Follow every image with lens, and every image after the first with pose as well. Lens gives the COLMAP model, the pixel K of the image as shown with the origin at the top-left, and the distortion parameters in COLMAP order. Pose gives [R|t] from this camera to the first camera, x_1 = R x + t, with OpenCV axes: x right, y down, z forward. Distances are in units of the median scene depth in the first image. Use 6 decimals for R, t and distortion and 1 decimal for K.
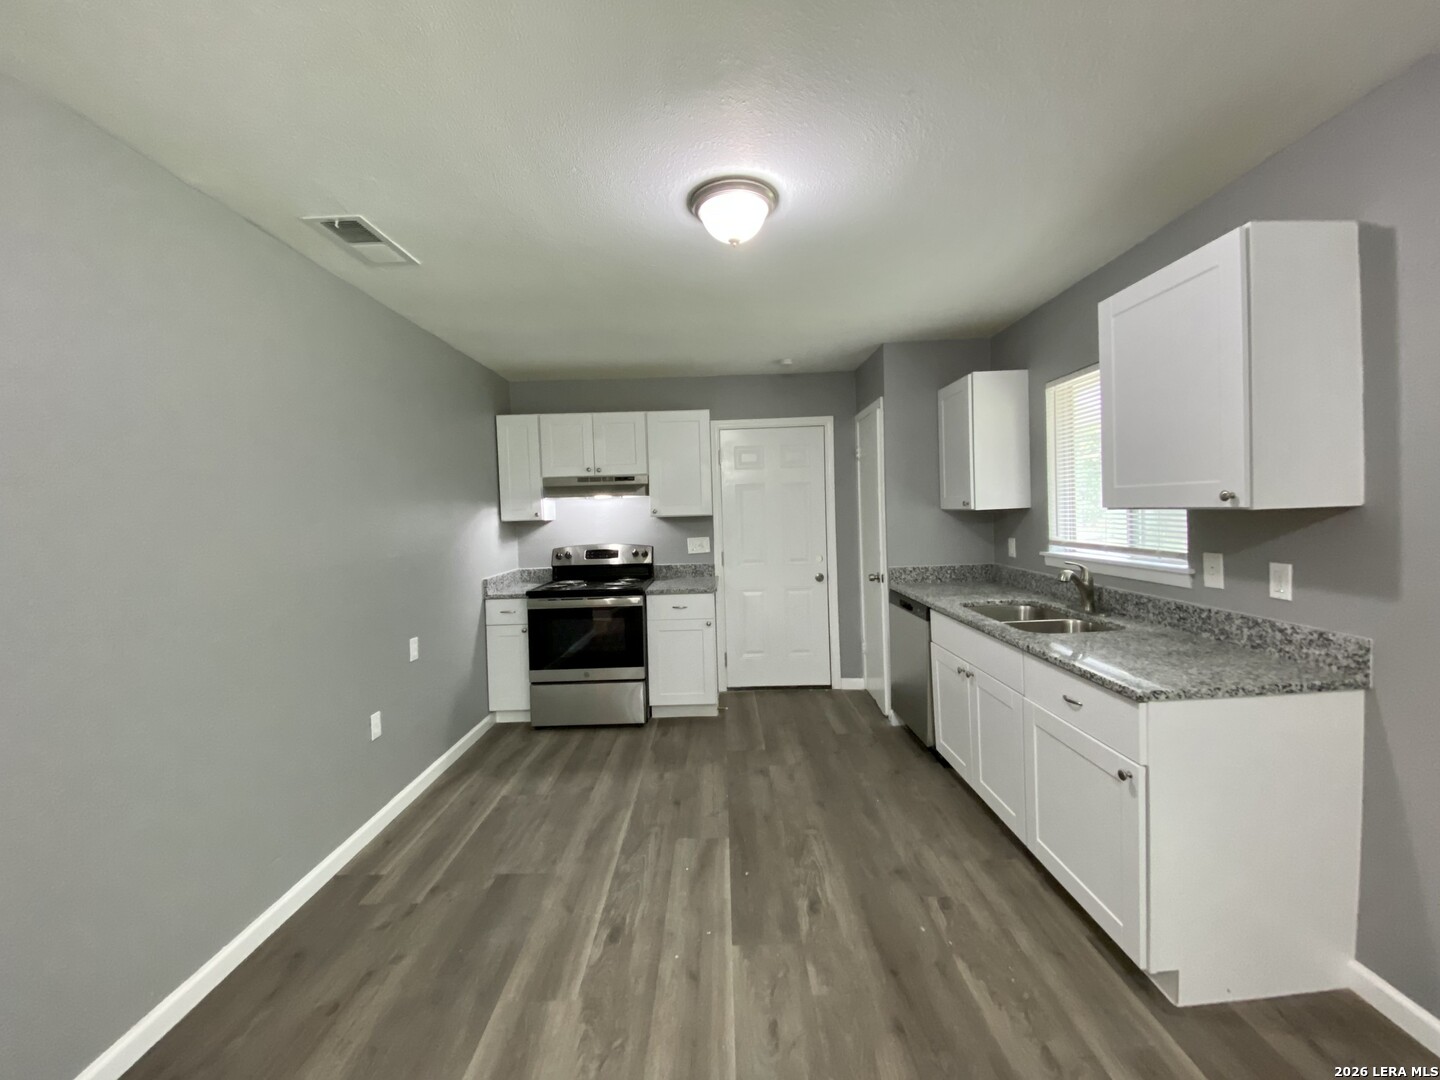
lens RADIAL K [[586.1, 0, 720.0], [0, 586.1, 534.1], [0, 0, 1]] dist [0.018265, -0.018754]
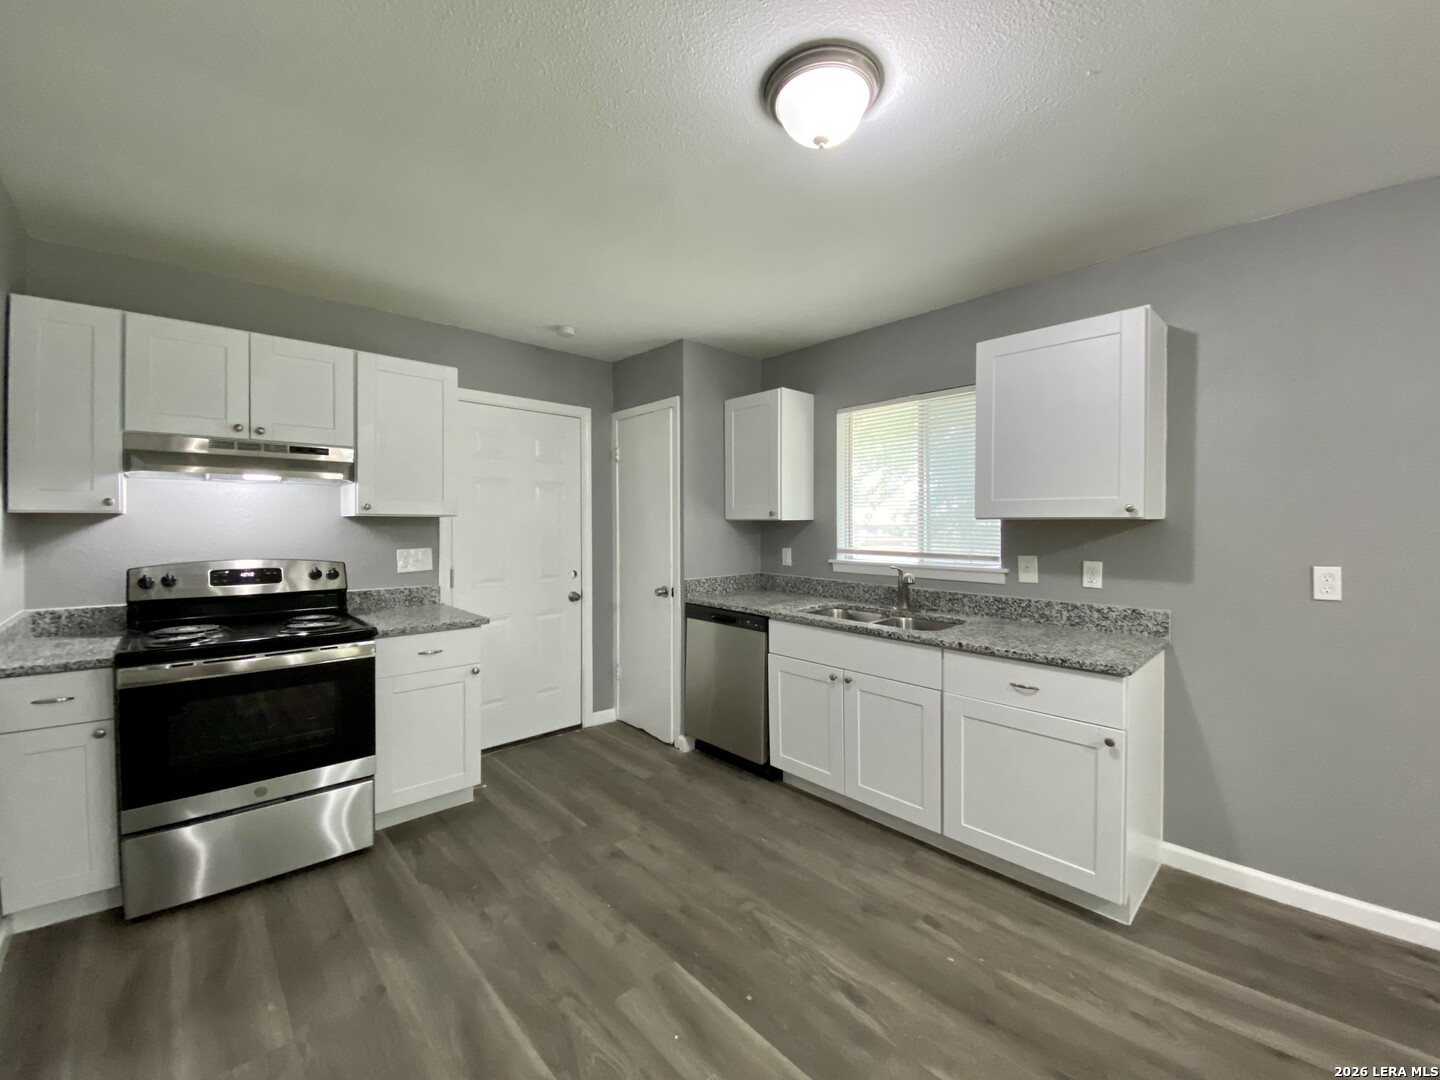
lens RADIAL K [[586.1, 0, 720.7], [0, 586.1, 534.4], [0, 0, 1]] dist [0.018265, -0.018754]
pose [[0.729751, 0.019076, 0.683447, -0.367021], [0.002163, 0.999541, -0.030208, 0.015831], [-0.683709, 0.023522, 0.729375, 0.354292]]
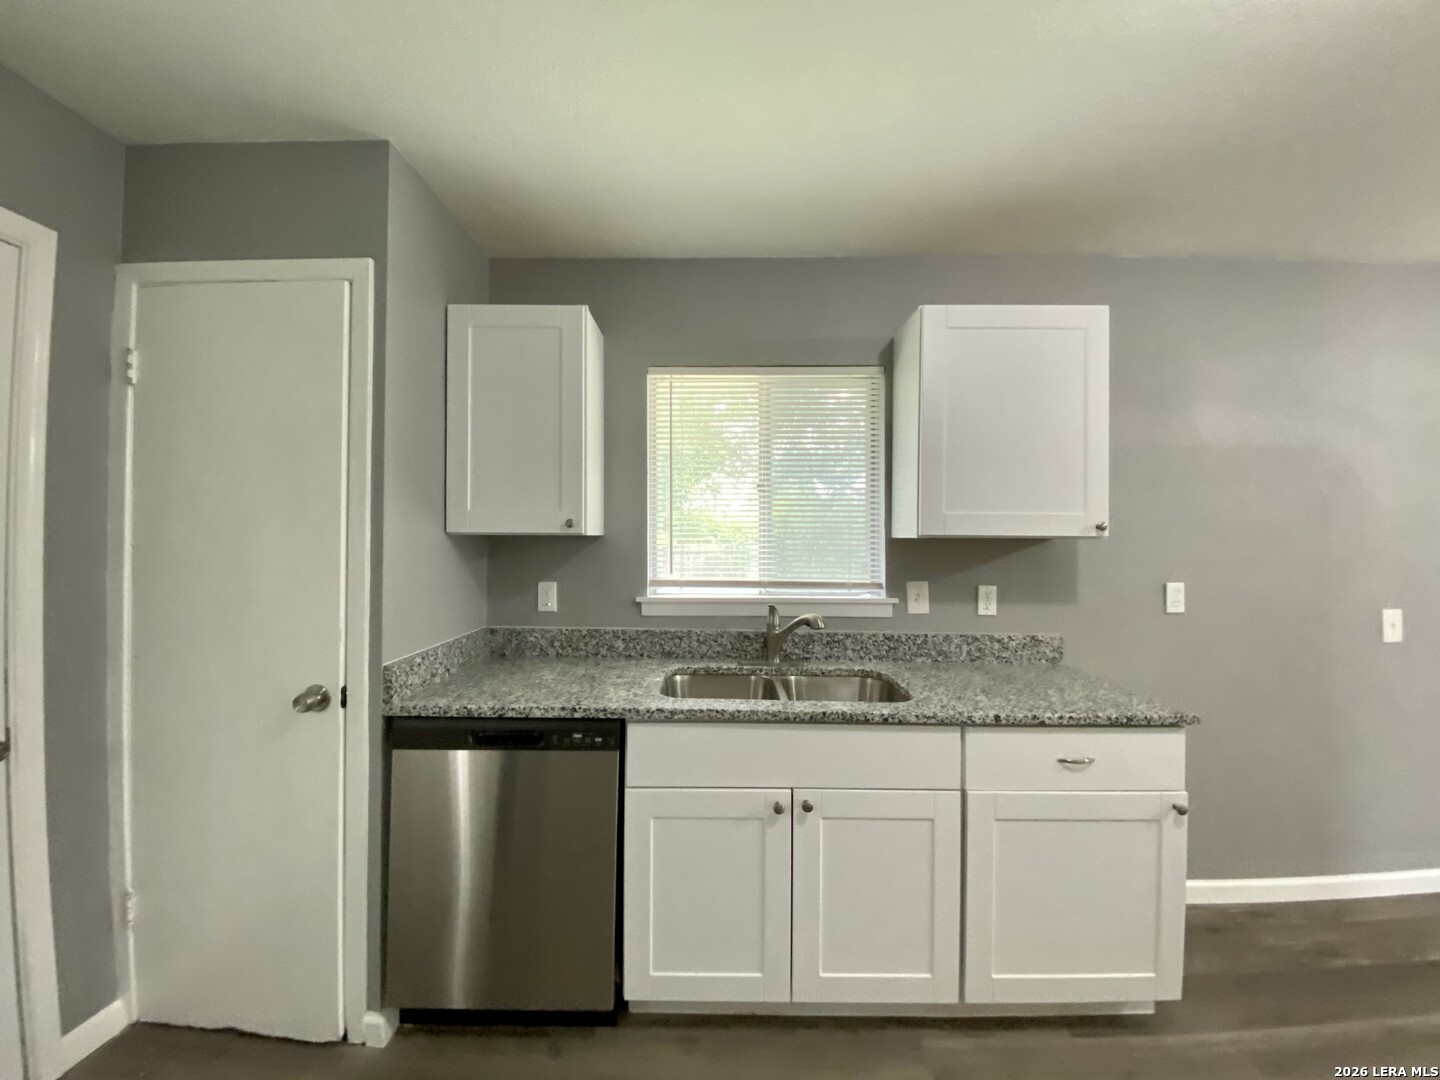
lens RADIAL K [[586.1, 0, 718.9], [0, 586.1, 531.0], [0, 0, 1]] dist [0.018265, -0.018754]
pose [[0.011634, 0.047499, 0.998804, -0.162680], [0.030945, 0.998376, -0.047839, -0.012945], [-0.999453, 0.031465, 0.010145, 0.922458]]
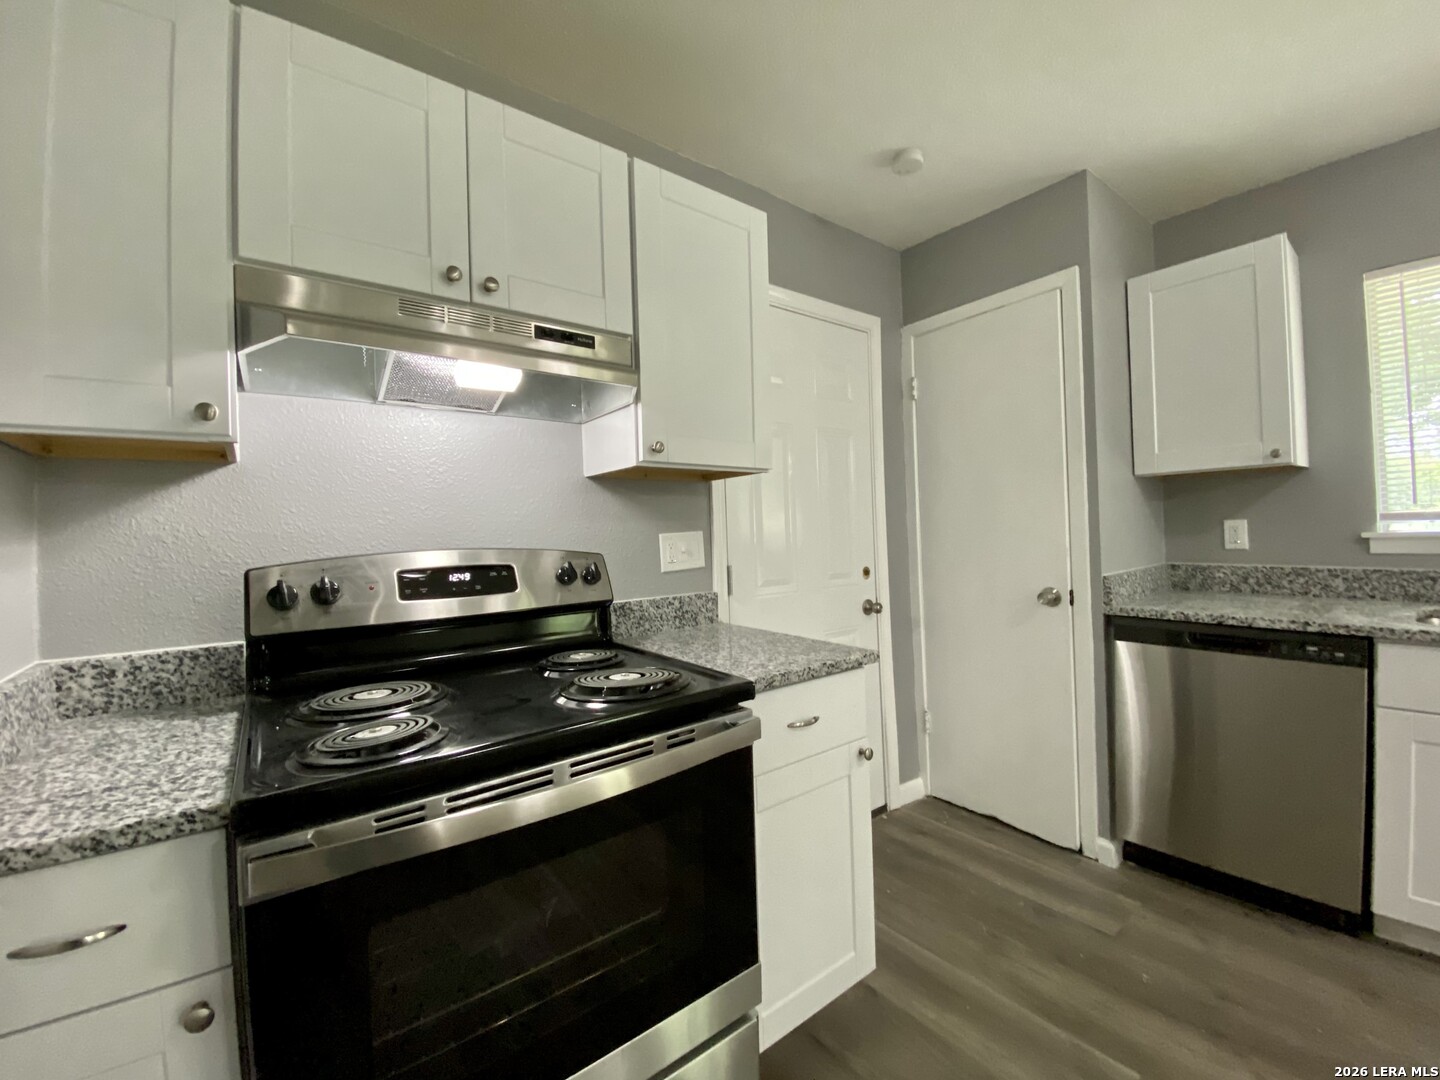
lens RADIAL K [[586.1, 0, 717.0], [0, 586.1, 534.0], [0, 0, 1]] dist [0.018265, -0.018754]
pose [[0.790296, 0.003866, 0.612713, -0.401107], [0.031669, 0.998386, -0.047148, 0.040807], [-0.611907, 0.056665, 0.788898, 0.961822]]
